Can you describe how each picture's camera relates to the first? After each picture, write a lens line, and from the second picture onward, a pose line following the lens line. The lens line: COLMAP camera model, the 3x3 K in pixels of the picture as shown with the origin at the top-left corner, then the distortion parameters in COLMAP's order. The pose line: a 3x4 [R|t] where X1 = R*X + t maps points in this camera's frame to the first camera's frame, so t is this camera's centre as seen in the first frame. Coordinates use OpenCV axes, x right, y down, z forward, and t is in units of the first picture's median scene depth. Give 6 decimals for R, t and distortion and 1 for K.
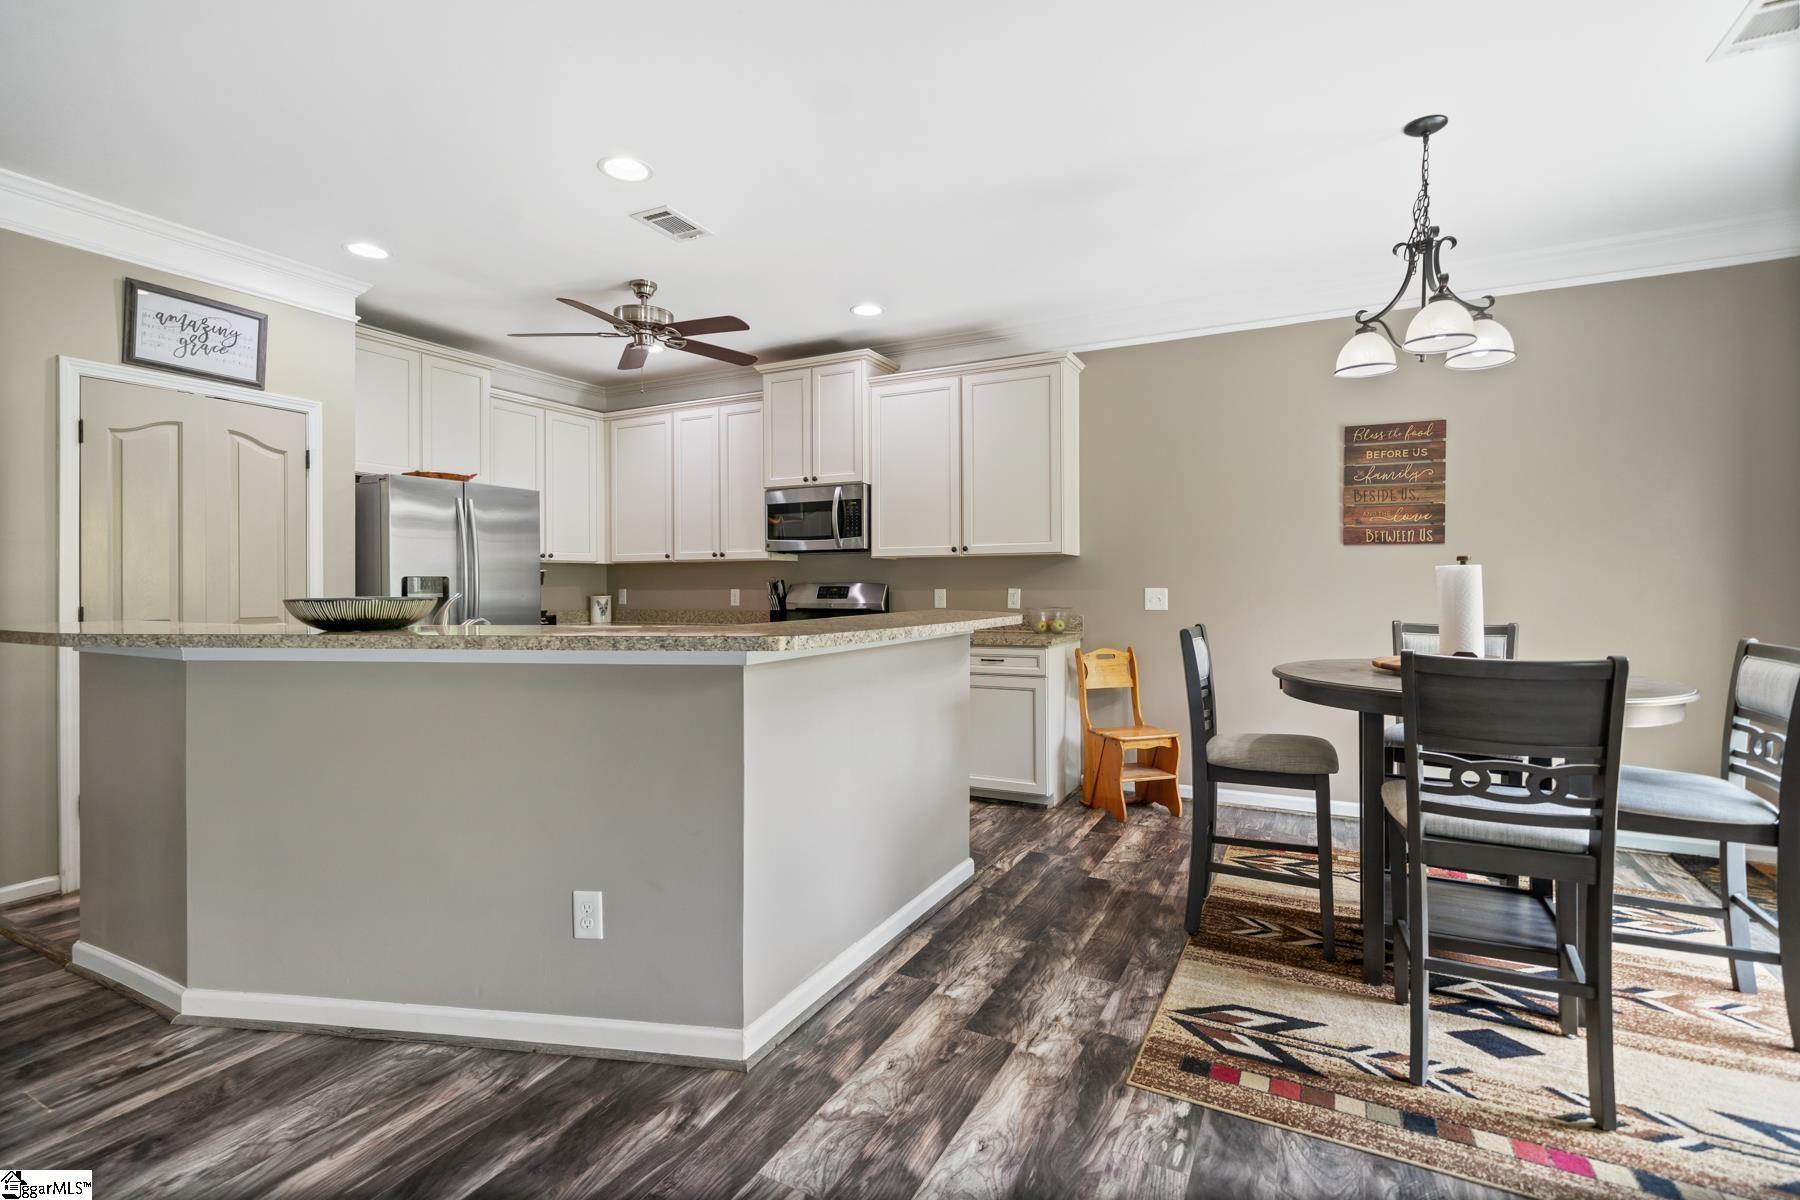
lens RADIAL K [[816.4, 0, 910.5], [0, 816.4, 585.8], [0, 0, 1]] dist [-0.001528, -0.000800]
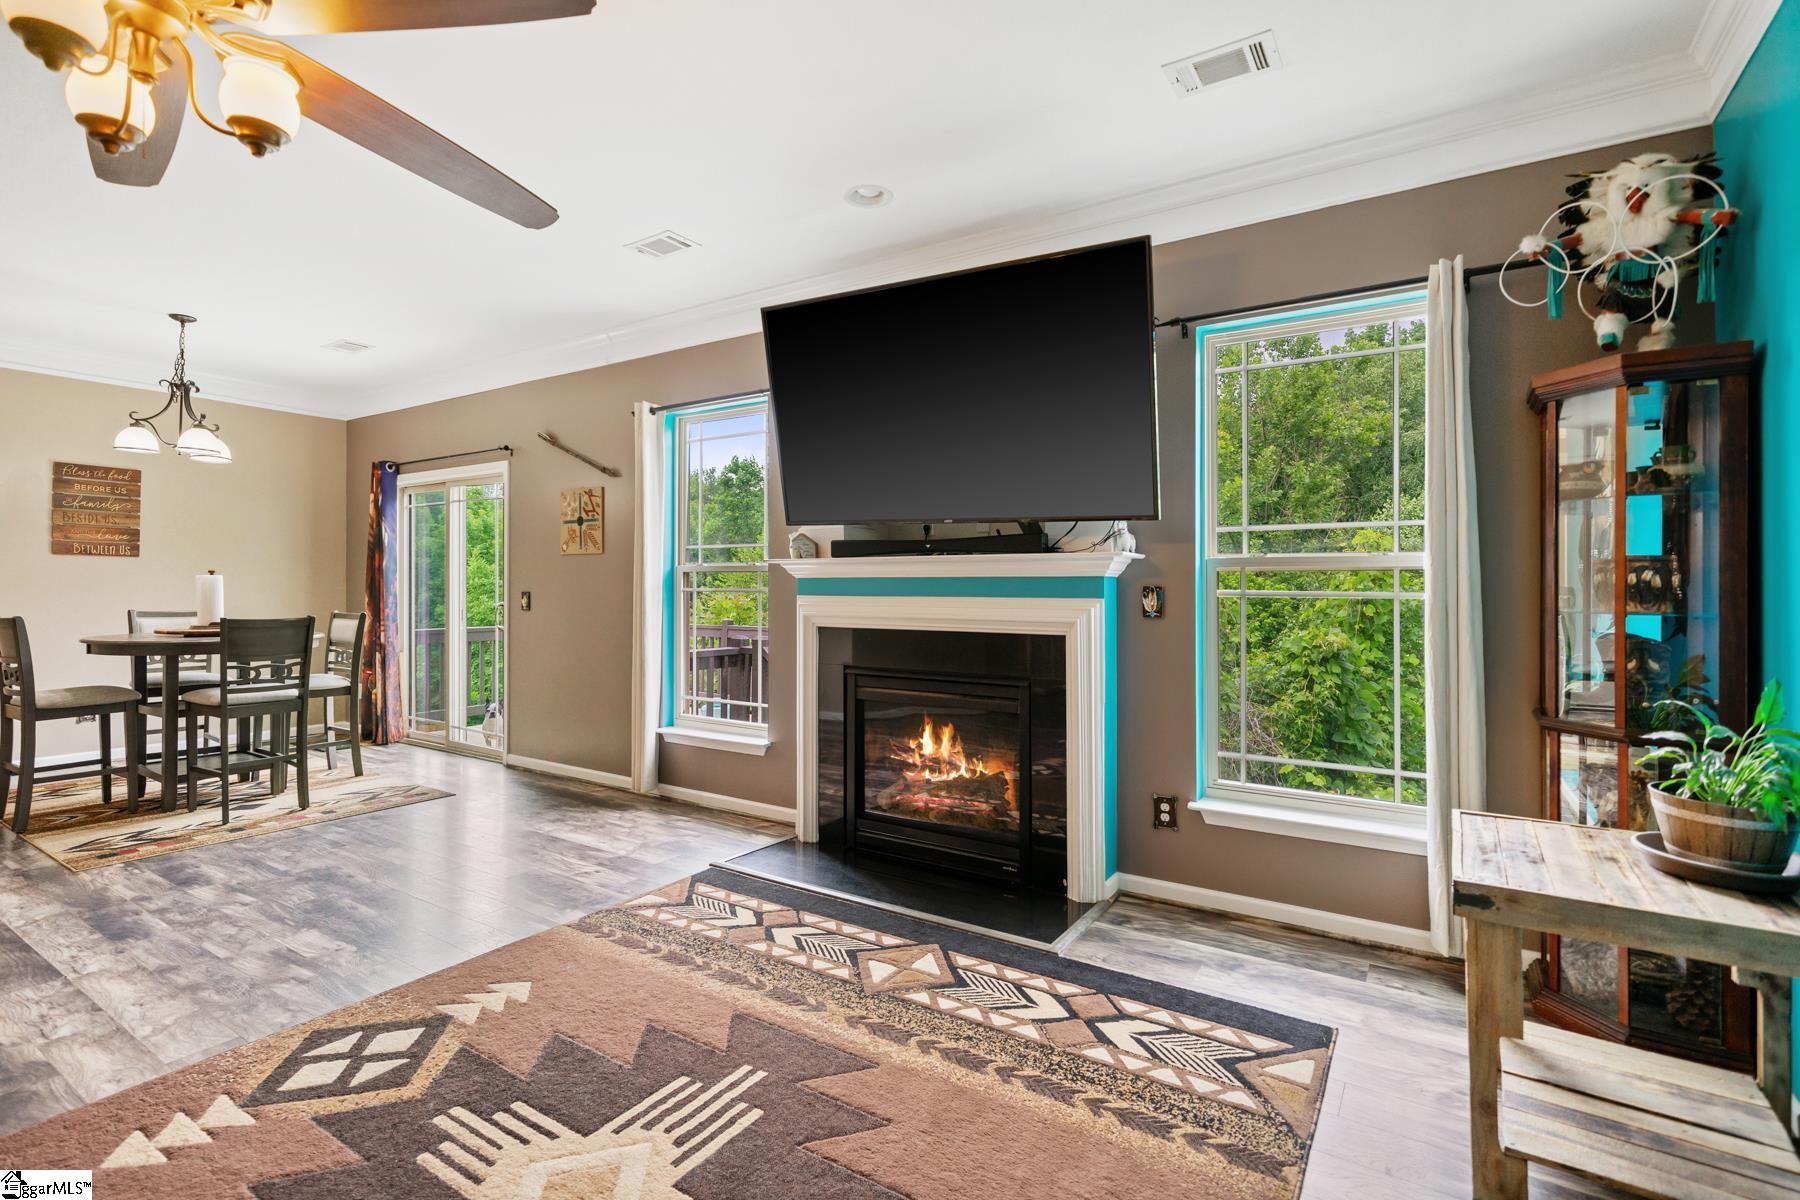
lens RADIAL K [[840.3, 0, 897.4], [0, 840.3, 584.0], [0, 0, 1]] dist [-0.001020, 0.000187]
pose [[0.100577, 0.007724, 0.994899, -0.617934], [-0.003217, 0.999967, -0.007438, 0.001657], [-0.994924, -0.002453, 0.100599, -0.428019]]
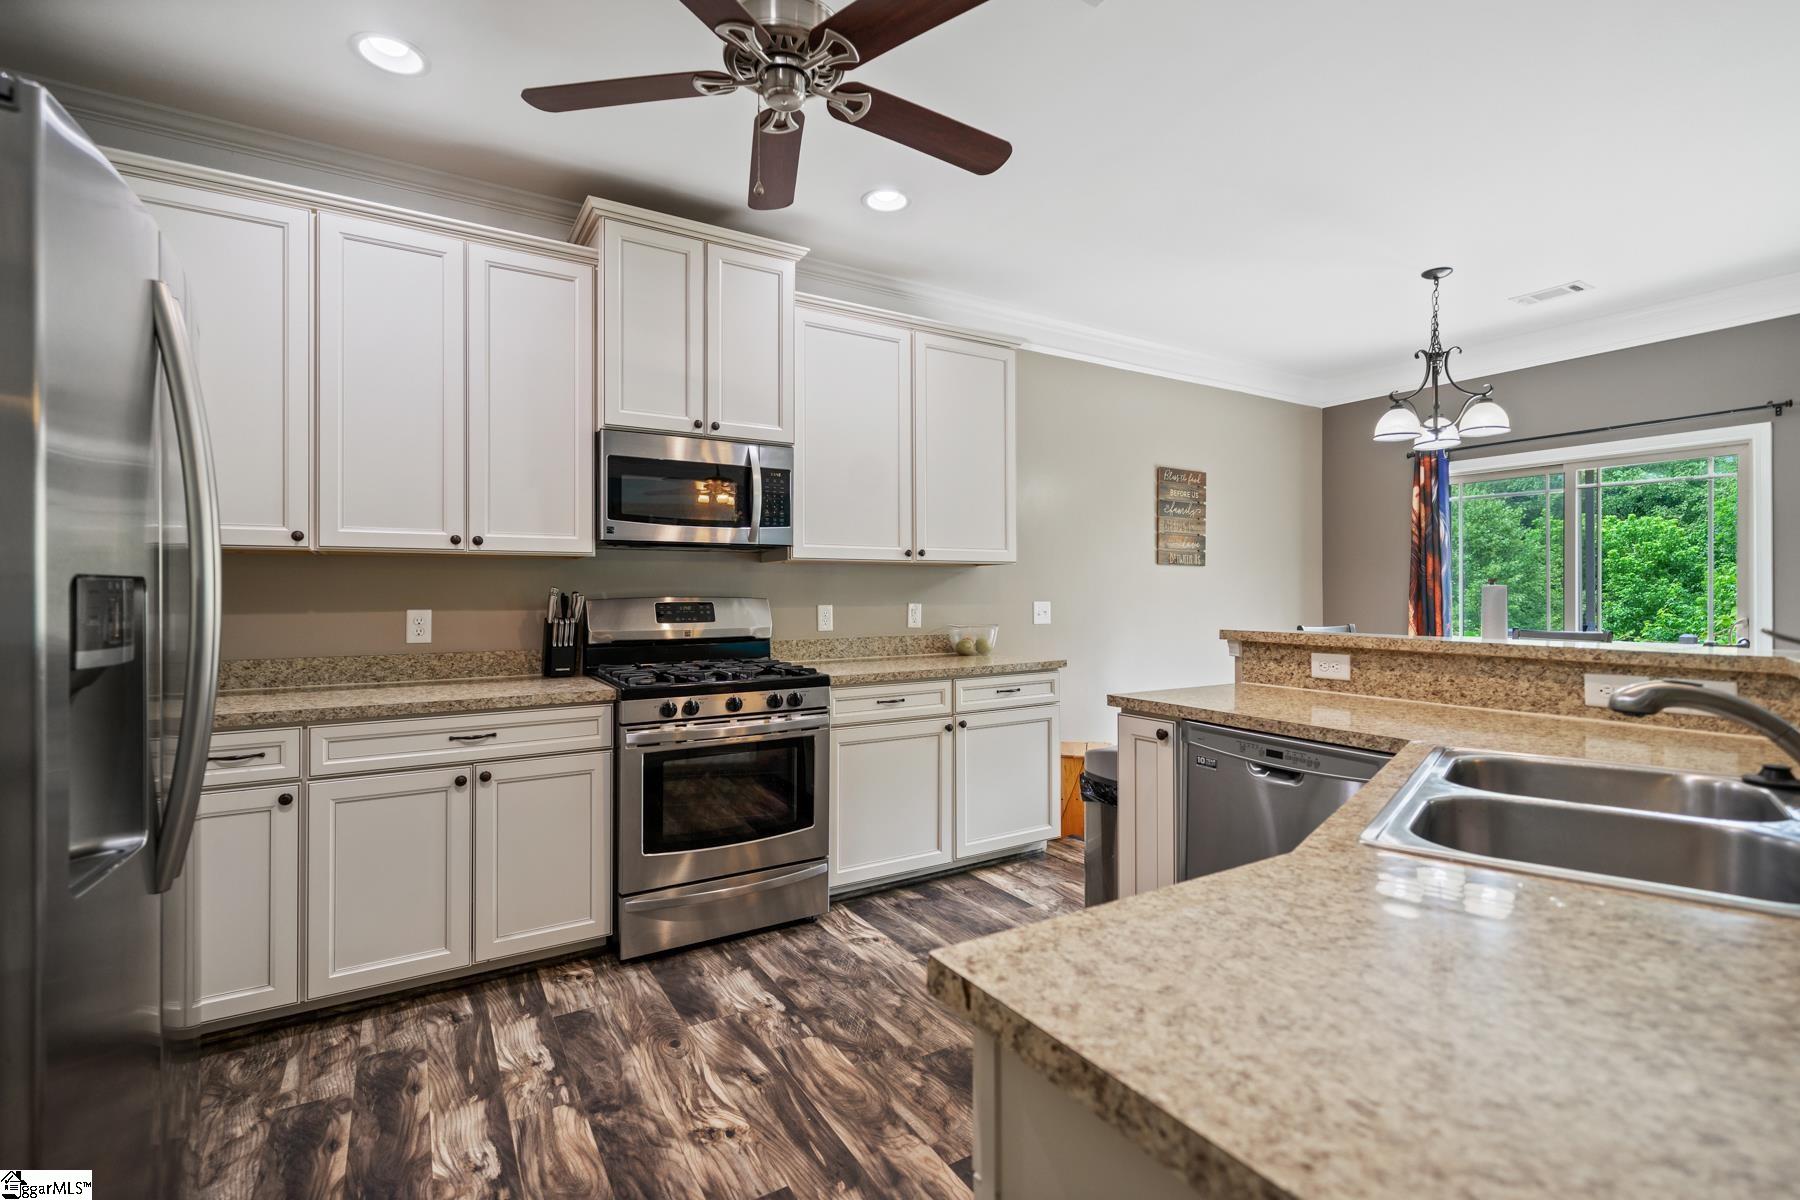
lens RADIAL K [[831.5, 0, 903.2], [0, 831.5, 585.4], [0, 0, 1]] dist [0.002117, 0.000618]
pose [[0.514696, 0.009669, 0.857318, -0.688046], [0.003806, 0.999901, -0.013562, -0.004273], [-0.857364, 0.010244, 0.514608, 0.672602]]
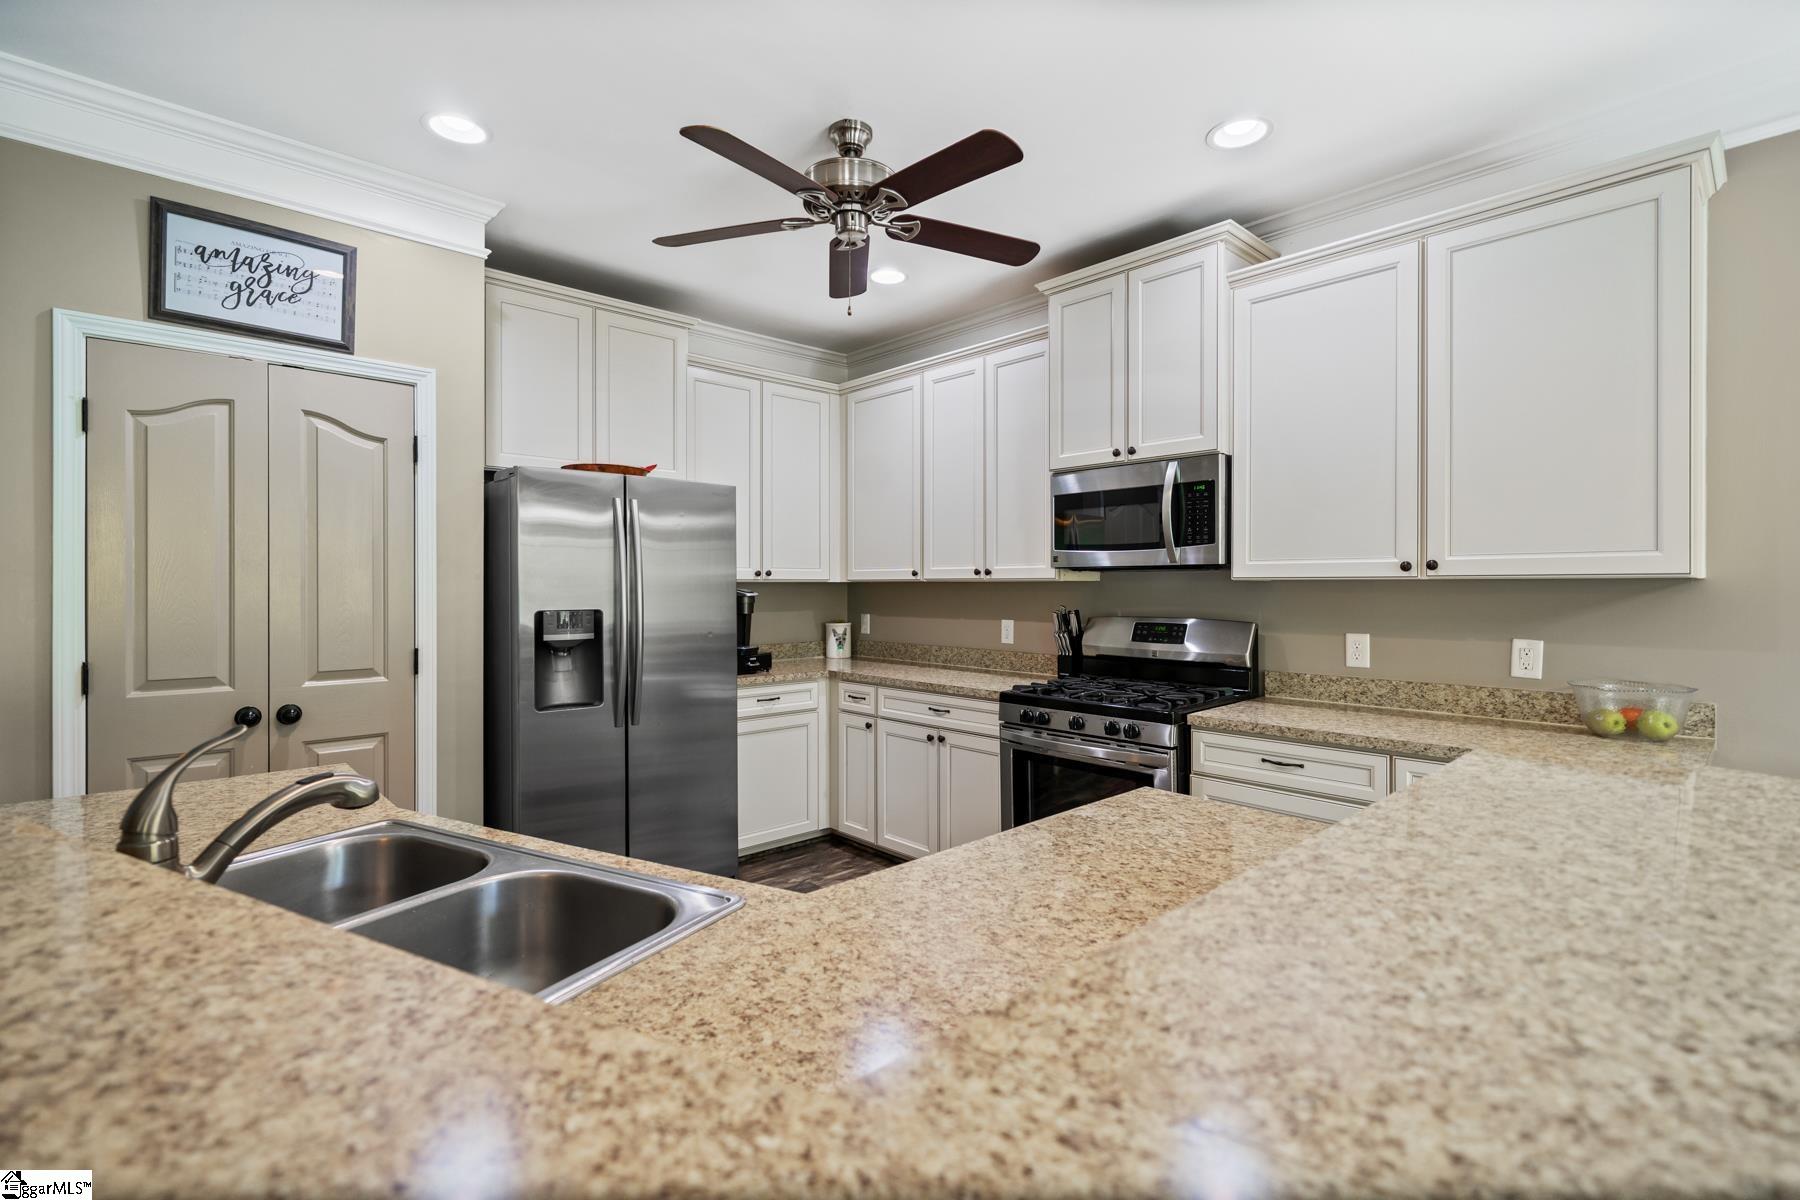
lens RADIAL K [[816.4, 0, 910.5], [0, 816.4, 585.8], [0, 0, 1]] dist [-0.001528, -0.000800]
pose [[0.941164, 0.004044, -0.337927, -0.078967], [-0.004622, 0.999989, -0.000907, -0.033385], [0.337919, 0.002415, 0.941172, 0.435836]]
